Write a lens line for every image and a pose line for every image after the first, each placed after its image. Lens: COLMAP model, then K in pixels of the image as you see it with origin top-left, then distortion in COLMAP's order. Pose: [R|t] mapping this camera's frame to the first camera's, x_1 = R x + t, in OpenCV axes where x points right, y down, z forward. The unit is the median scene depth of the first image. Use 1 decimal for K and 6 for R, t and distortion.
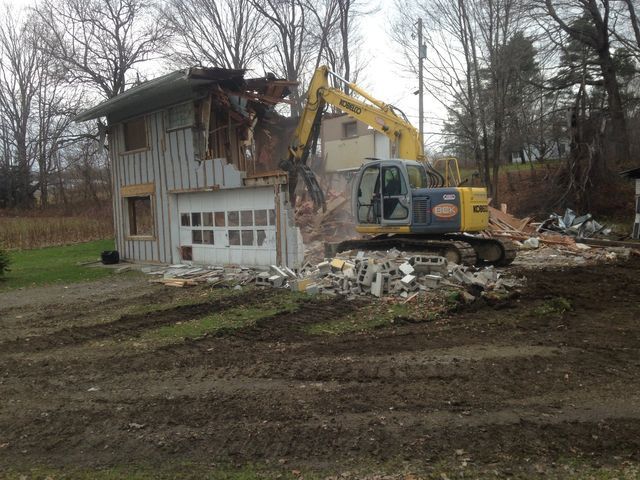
lens RADIAL K [[577.4, 0, 316.0], [0, 577.4, 240.6], [0, 0, 1]] dist [0.183406, -0.266386]
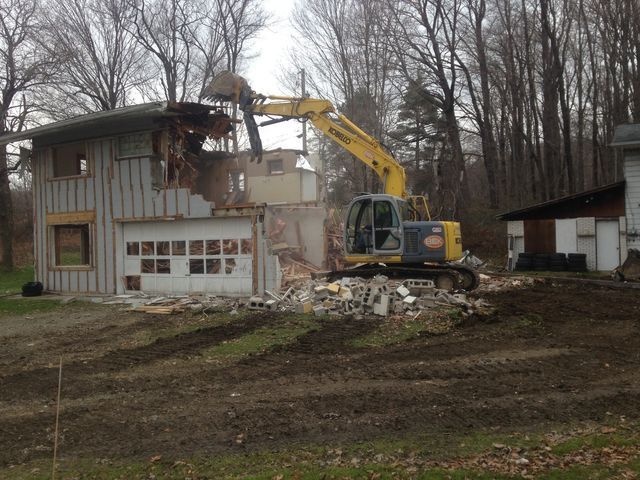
lens RADIAL K [[577.4, 0, 316.0], [0, 577.4, 240.6], [0, 0, 1]] dist [0.183406, -0.266386]
pose [[0.961614, 0.017703, 0.273833, -0.222960], [-0.000425, 0.998012, -0.063028, 0.014397], [-0.274404, 0.060492, 0.959710, -0.040972]]
